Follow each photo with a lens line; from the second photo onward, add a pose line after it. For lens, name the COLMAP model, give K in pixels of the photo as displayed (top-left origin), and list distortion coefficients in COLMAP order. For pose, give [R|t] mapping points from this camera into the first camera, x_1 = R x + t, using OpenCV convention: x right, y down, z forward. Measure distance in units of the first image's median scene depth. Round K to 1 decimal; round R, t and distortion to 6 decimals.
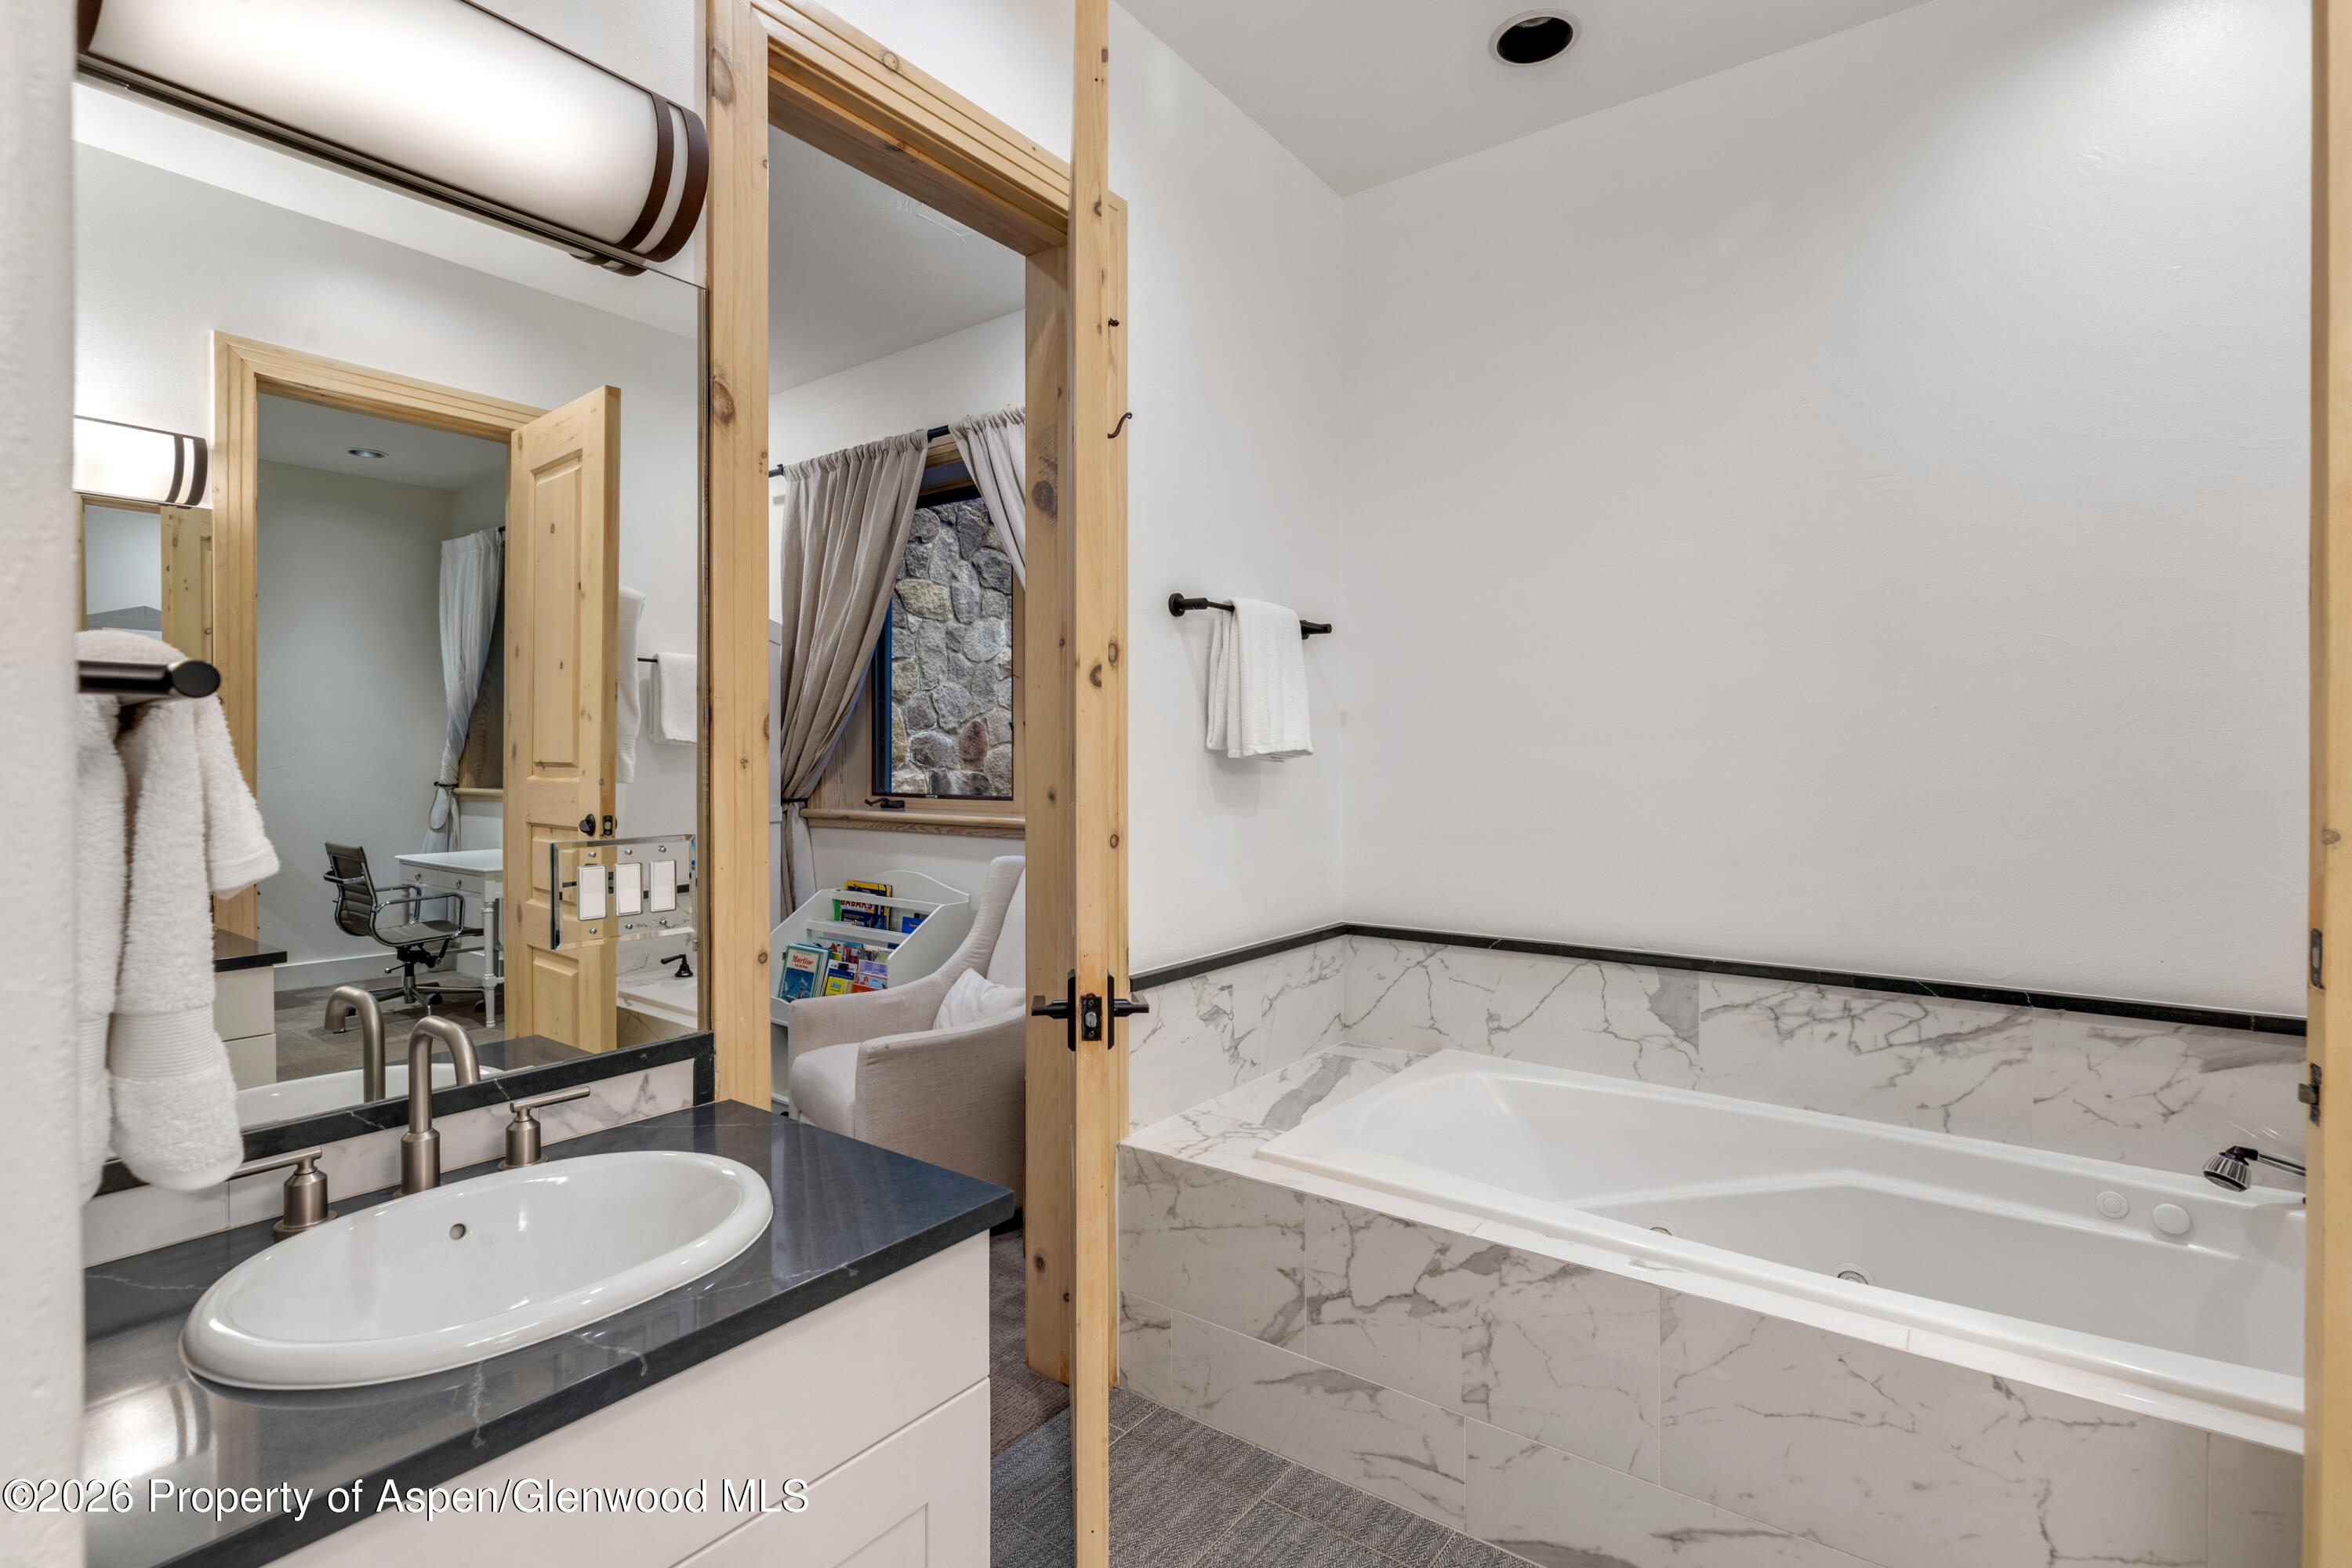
lens RADIAL K [[1125.2, 0, 1176.0], [0, 1125.2, 784.0], [0, 0, 1]] dist [0.000038, -0.000002]
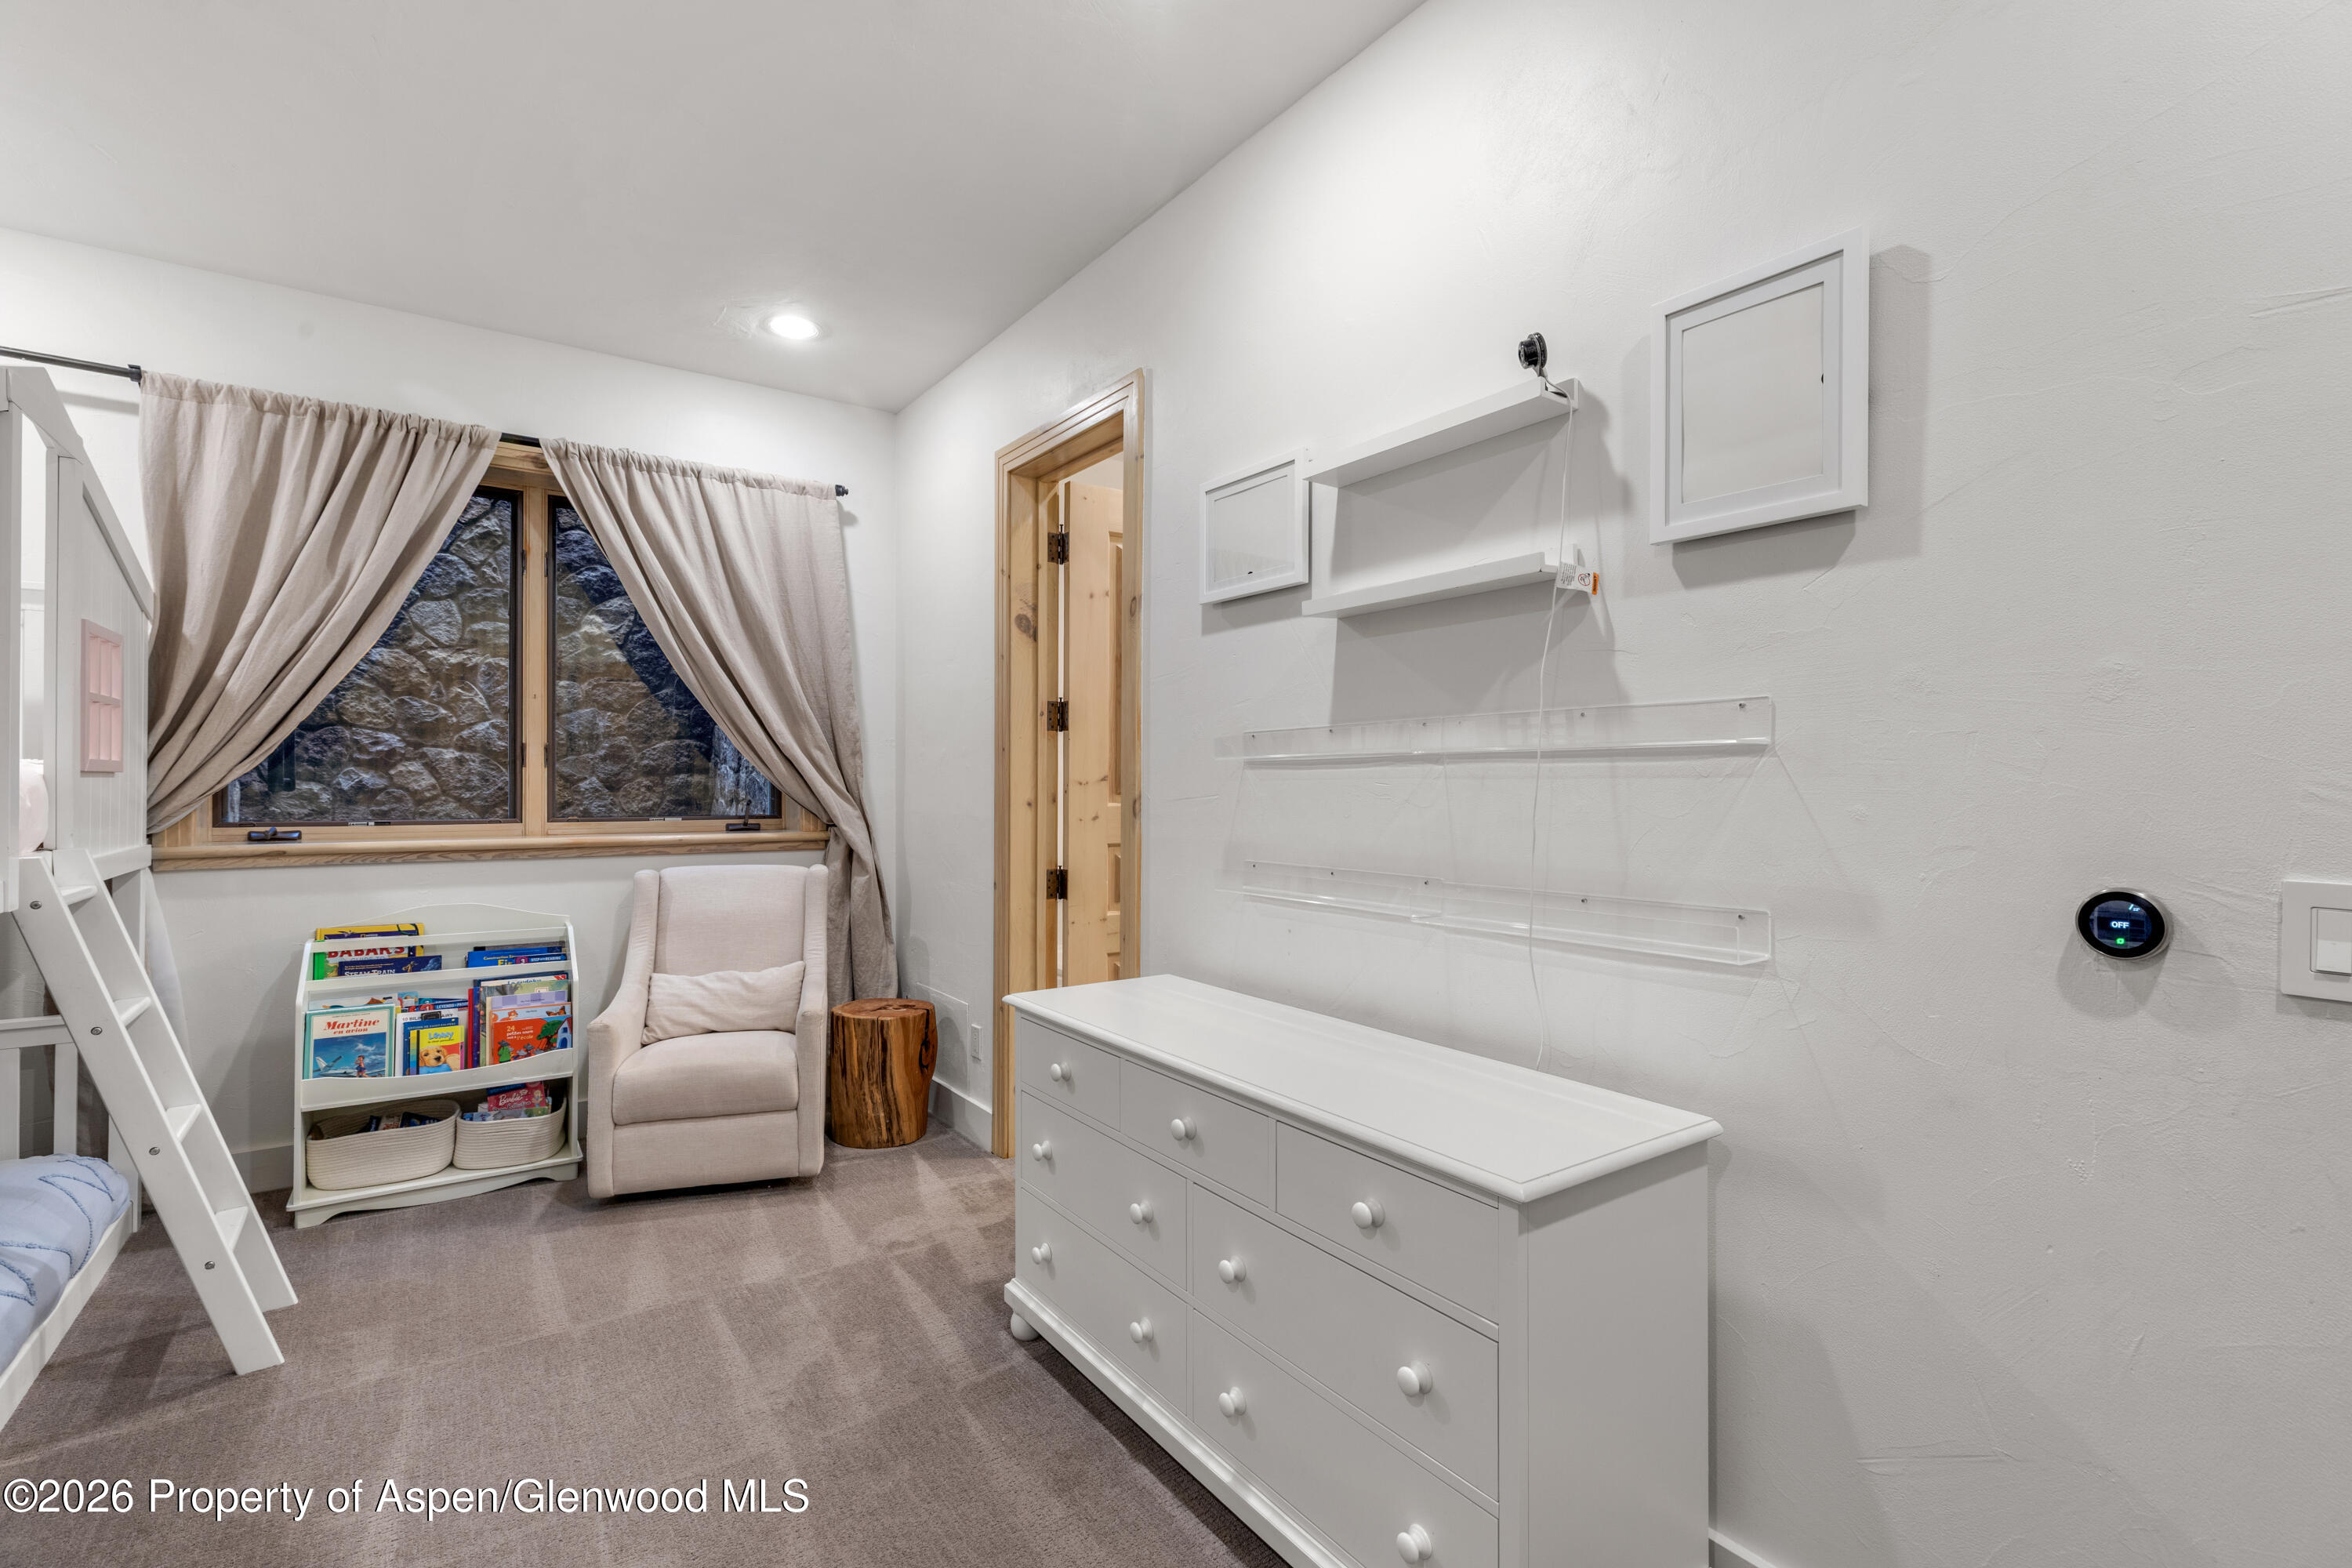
lens RADIAL K [[1074.7, 0, 1176.0], [0, 1074.7, 784.0], [0, 0, 1]] dist [0.000330, 0.000042]
pose [[0.326135, -0.008081, 0.945289, -0.874803], [0.000809, 0.999965, 0.008269, -0.025953], [-0.945323, -0.001932, 0.326131, 0.169464]]
